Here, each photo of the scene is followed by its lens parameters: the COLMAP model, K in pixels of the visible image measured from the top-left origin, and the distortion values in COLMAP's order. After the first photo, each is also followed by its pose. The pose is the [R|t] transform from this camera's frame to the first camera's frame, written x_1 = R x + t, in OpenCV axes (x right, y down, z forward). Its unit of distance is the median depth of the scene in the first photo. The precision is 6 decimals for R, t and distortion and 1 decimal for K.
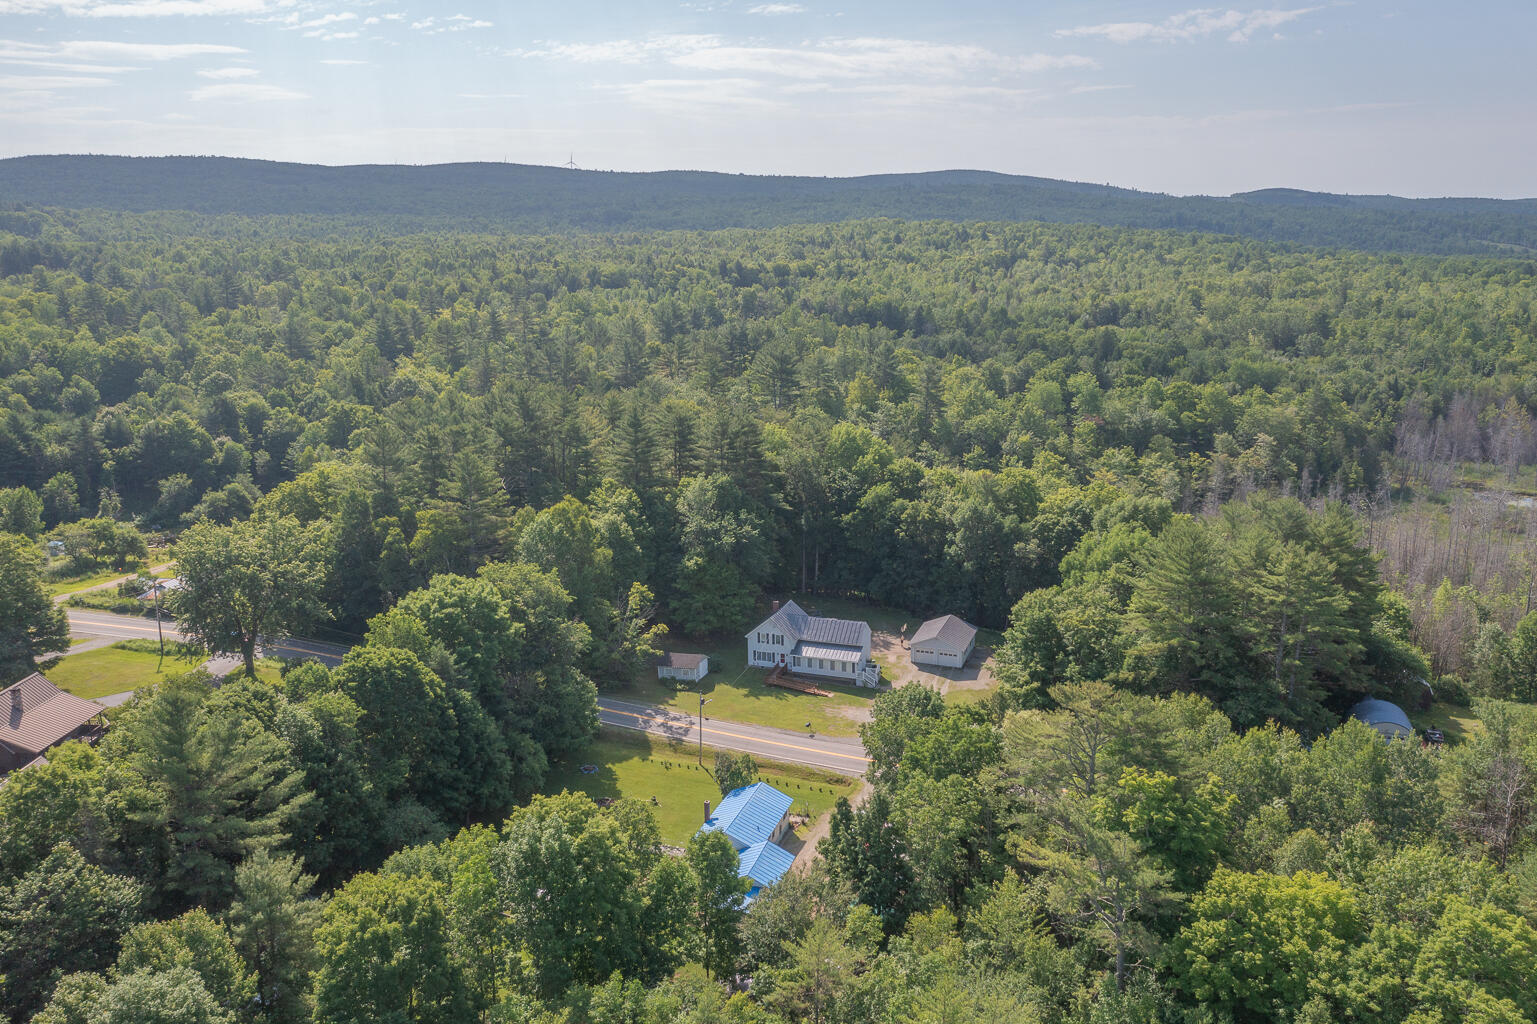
lens RADIAL K [[1223.8, 0, 765.2], [0, 1223.8, 511.3], [0, 0, 1]] dist [-0.013710, 0.004395]
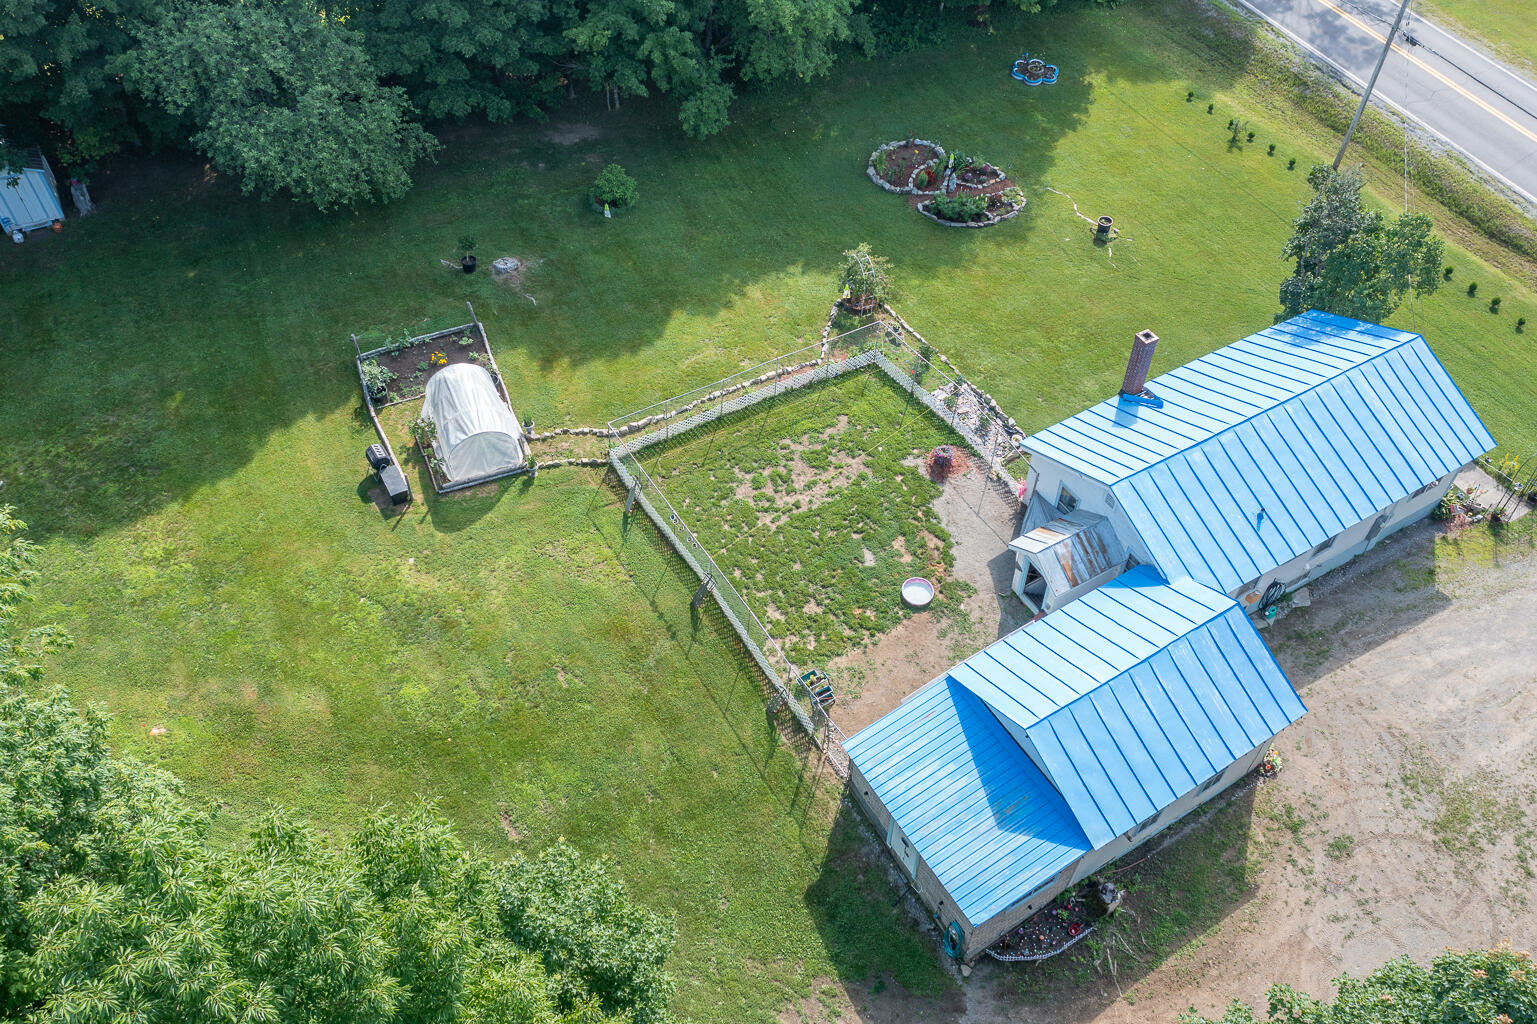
lens RADIAL K [[1223.8, 0, 765.2], [0, 1223.8, 511.3], [0, 0, 1]] dist [-0.013710, 0.004395]
pose [[0.746196, 0.499430, -0.440183, 0.021772], [-0.146646, 0.768278, 0.623092, 0.077500], [0.649374, -0.400398, 0.646525, 0.537029]]
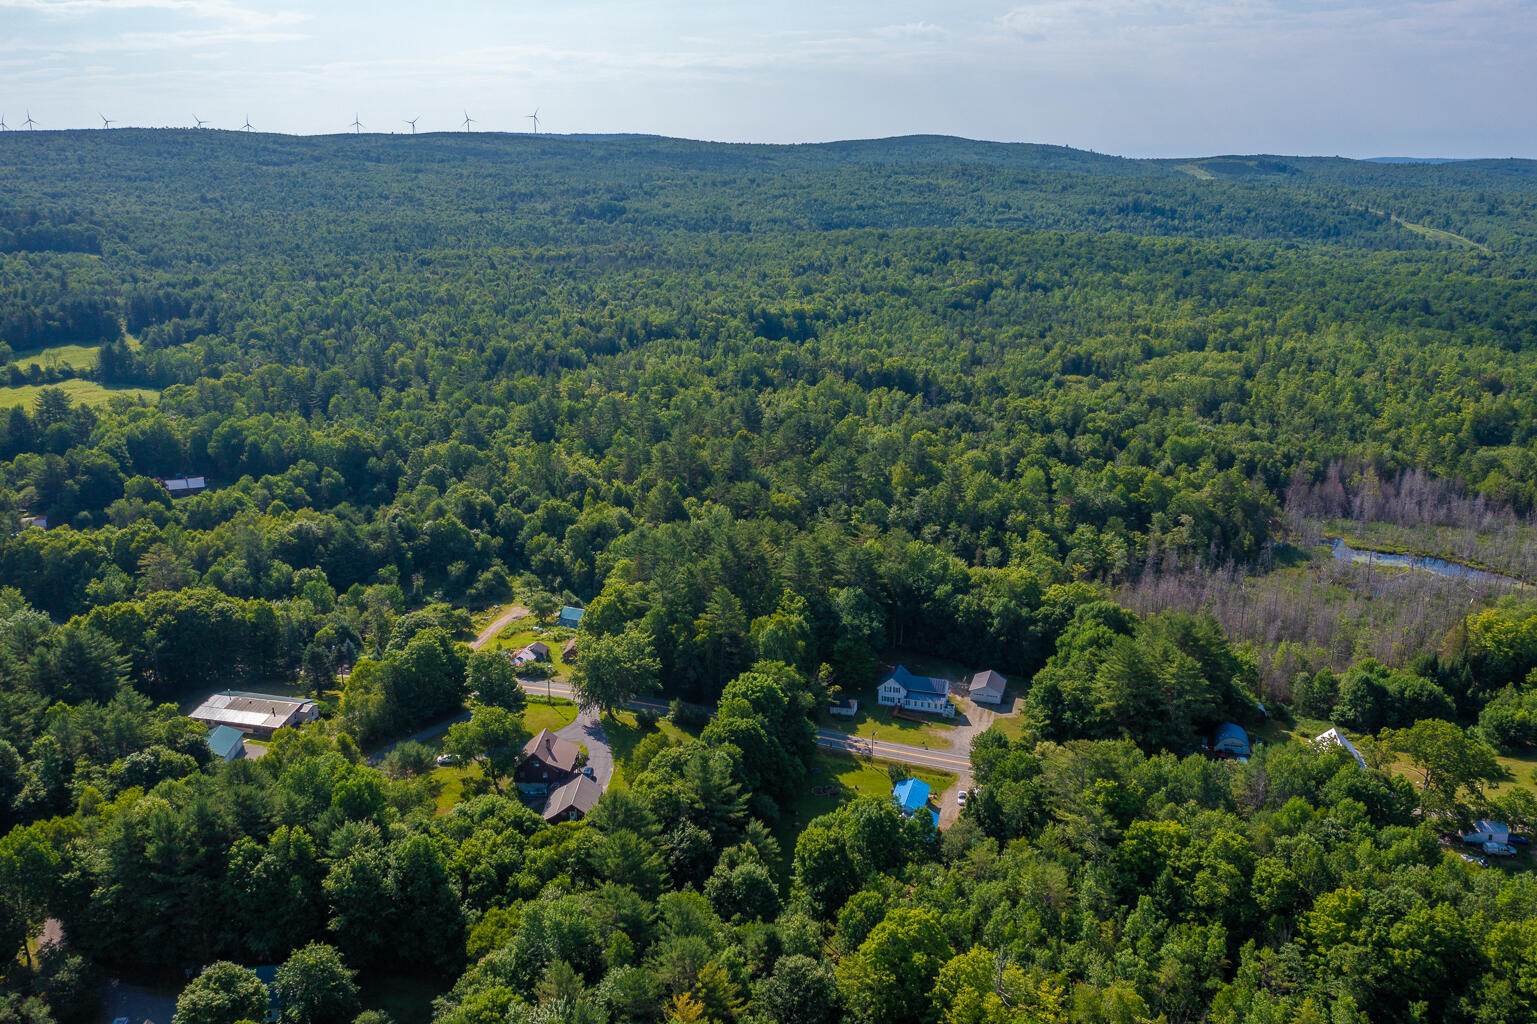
lens RADIAL K [[1223.8, 0, 765.2], [0, 1223.8, 511.3], [0, 0, 1]] dist [-0.013710, 0.004395]
pose [[0.999420, -0.007410, 0.033233, -0.233107], [0.005951, 0.999022, 0.043810, -0.226992], [-0.033525, -0.043587, 0.998487, -0.725043]]
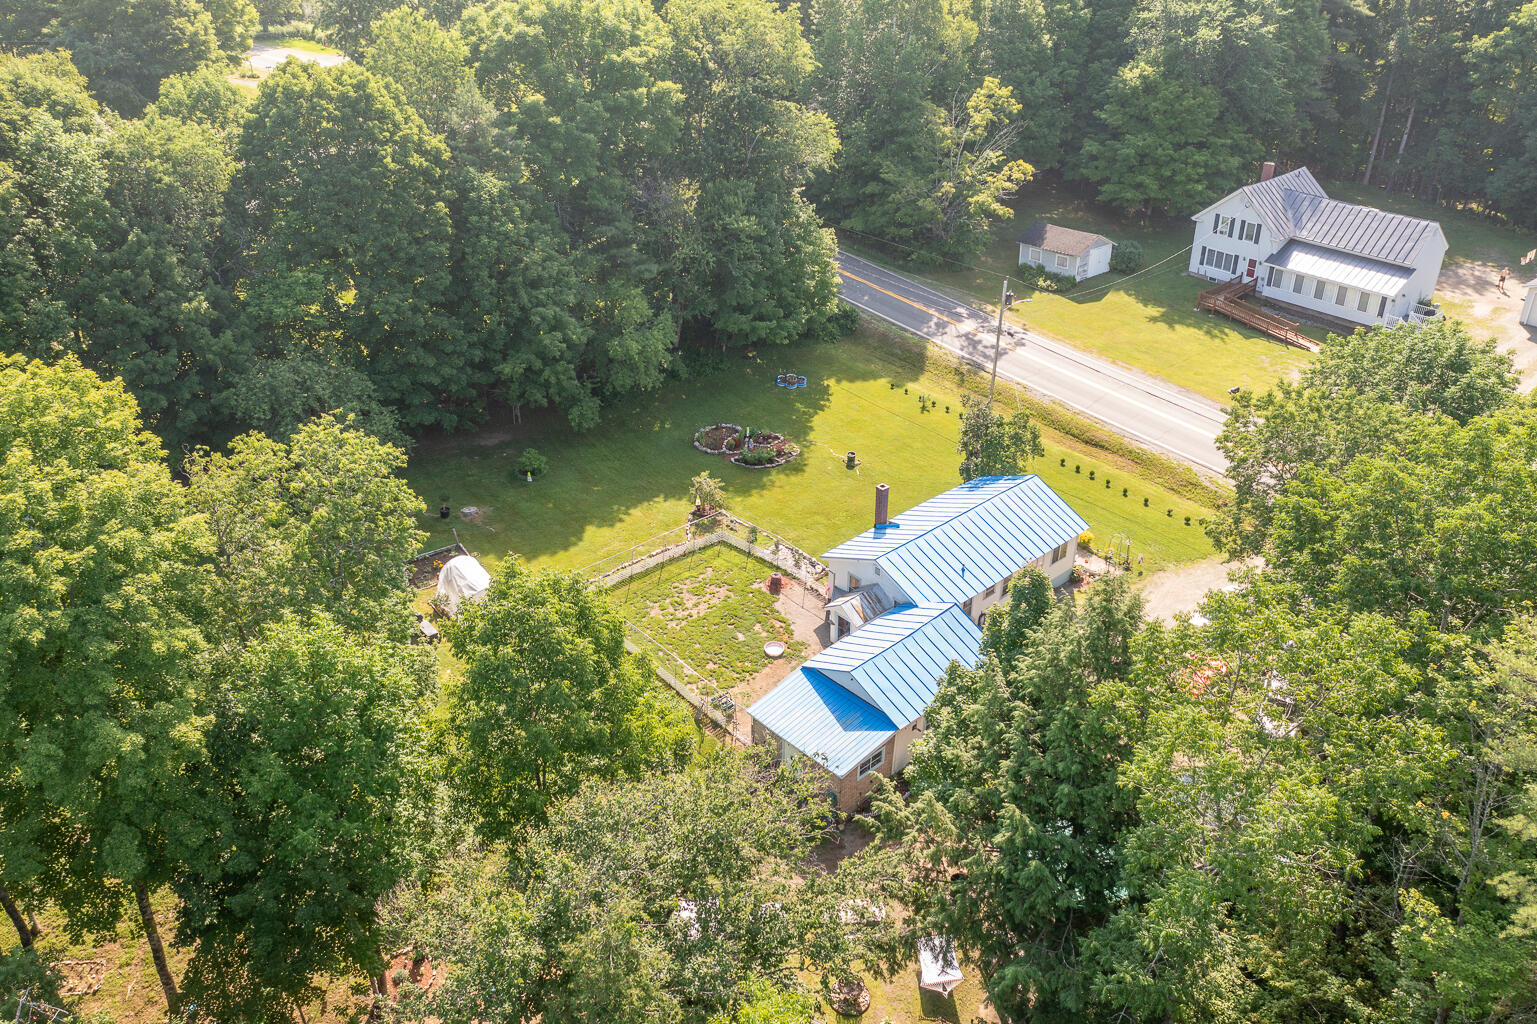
lens RADIAL K [[1223.8, 0, 765.2], [0, 1223.8, 511.3], [0, 0, 1]] dist [-0.013710, 0.004395]
pose [[0.869288, 0.252429, -0.424993, 0.084011], [-0.114467, 0.939204, 0.323717, 0.070777], [0.480871, -0.232755, 0.845333, 0.413374]]
